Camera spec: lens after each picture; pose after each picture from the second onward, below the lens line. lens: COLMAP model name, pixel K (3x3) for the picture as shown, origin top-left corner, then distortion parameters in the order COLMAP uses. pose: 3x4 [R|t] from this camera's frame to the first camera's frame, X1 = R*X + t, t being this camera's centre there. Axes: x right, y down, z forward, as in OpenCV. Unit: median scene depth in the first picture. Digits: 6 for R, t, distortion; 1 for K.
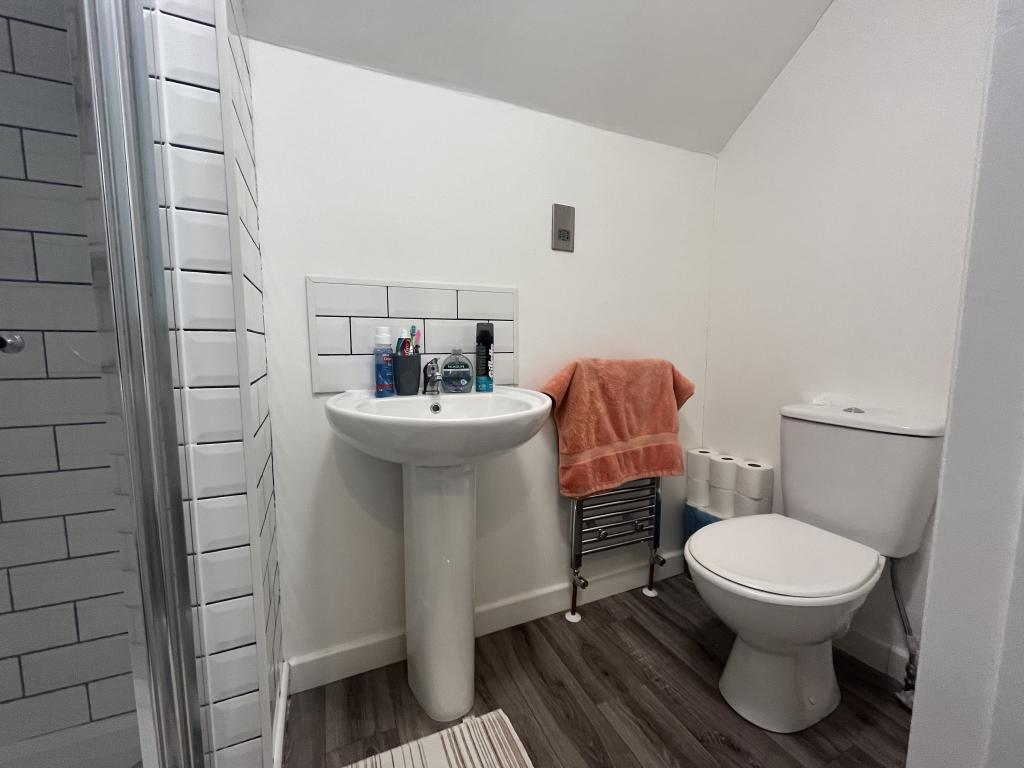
lens RADIAL K [[419.7, 0, 511.8], [0, 419.7, 386.5], [0, 0, 1]] dist [0.001259, 0.000186]
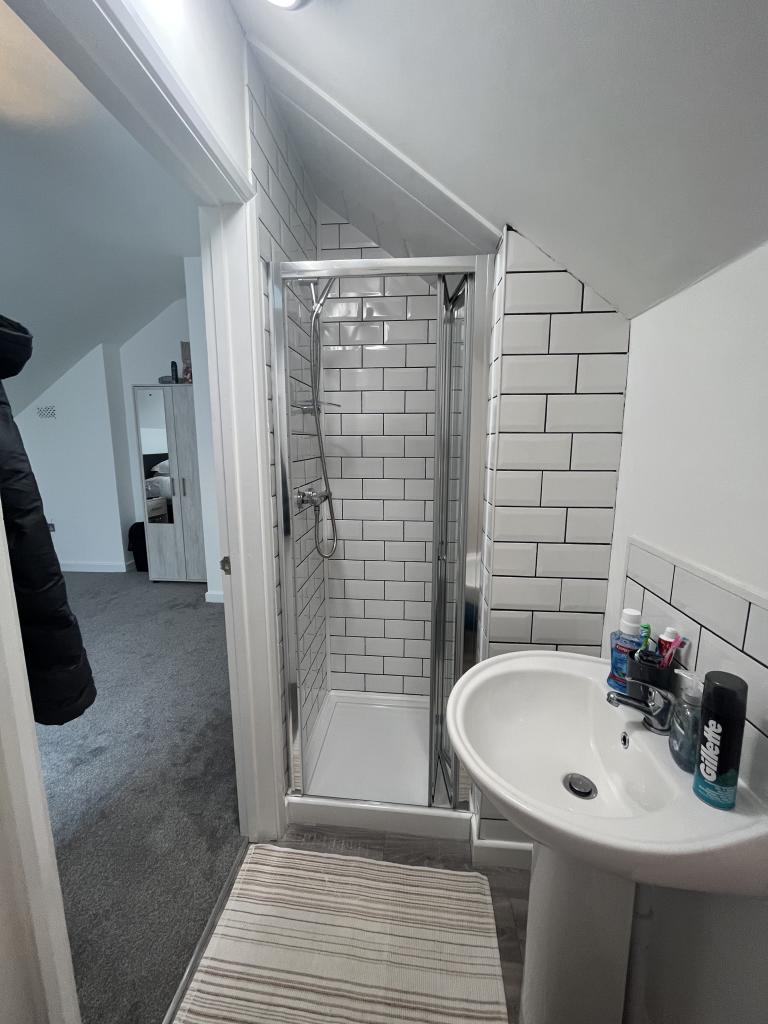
lens RADIAL K [[419.7, 0, 377.7], [0, 419.7, 512.1], [0, 0, 1]] dist [0.001259, 0.000186]
pose [[-0.509843, 0.141431, -0.848562, 0.689473], [-0.087464, 0.972760, 0.214683, -0.519705], [0.855810, 0.183673, -0.483584, 1.047437]]
